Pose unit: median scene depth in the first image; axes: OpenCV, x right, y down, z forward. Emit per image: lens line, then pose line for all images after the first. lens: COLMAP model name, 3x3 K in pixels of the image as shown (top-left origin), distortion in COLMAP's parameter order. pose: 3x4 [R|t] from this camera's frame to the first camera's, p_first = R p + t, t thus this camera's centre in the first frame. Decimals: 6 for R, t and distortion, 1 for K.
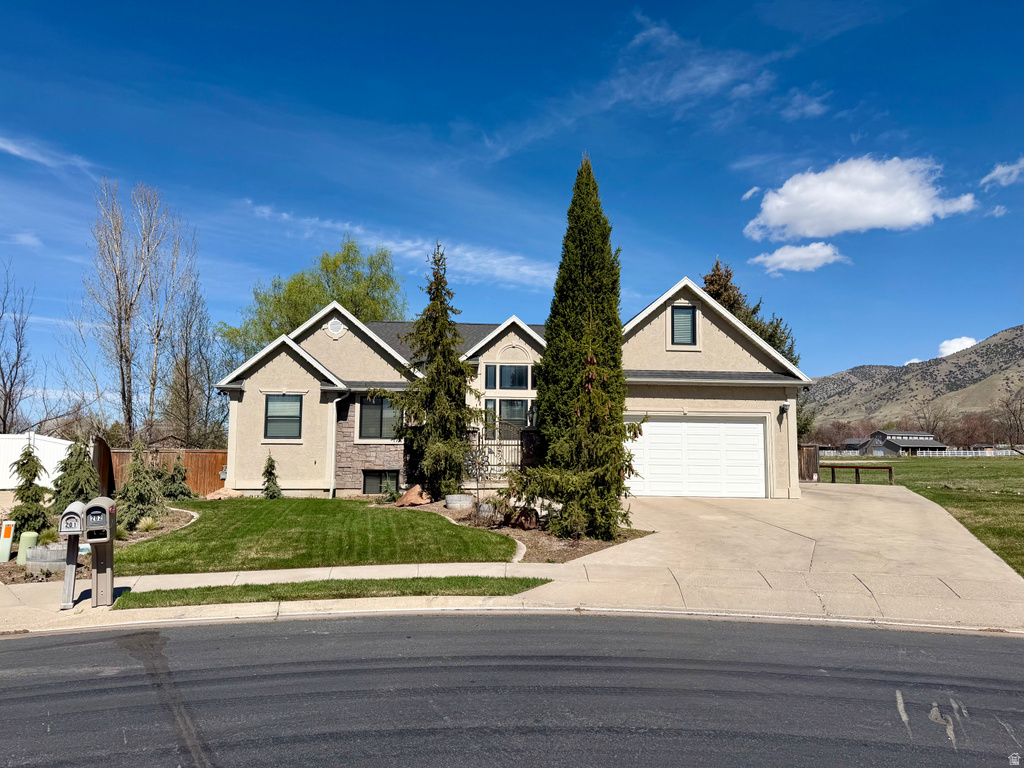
lens RADIAL K [[716.7, 0, 515.0], [0, 716.7, 387.4], [0, 0, 1]] dist [0.038677, -0.035680]
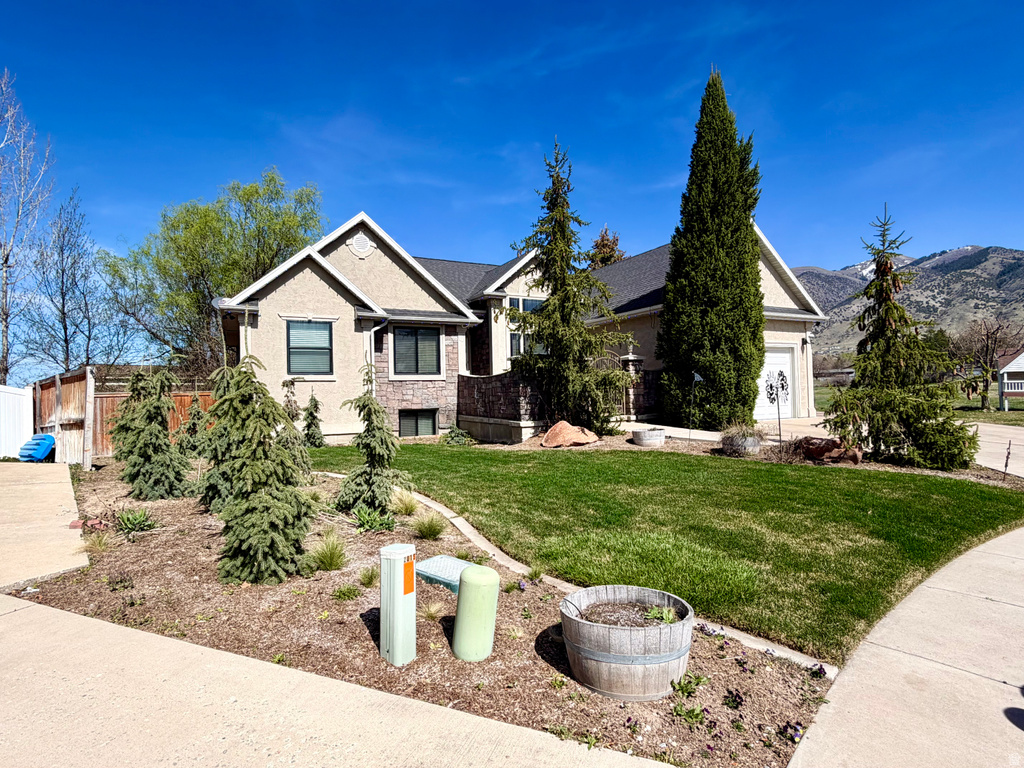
lens RADIAL K [[543.6, 0, 508.5], [0, 543.6, 380.7], [0, 0, 1]] dist [-0.005699, 0.000308]
pose [[0.919079, -0.018218, 0.393653, -0.356296], [-0.004915, 0.998323, 0.057678, 0.040998], [-0.394043, -0.054945, 0.917448, 0.344676]]
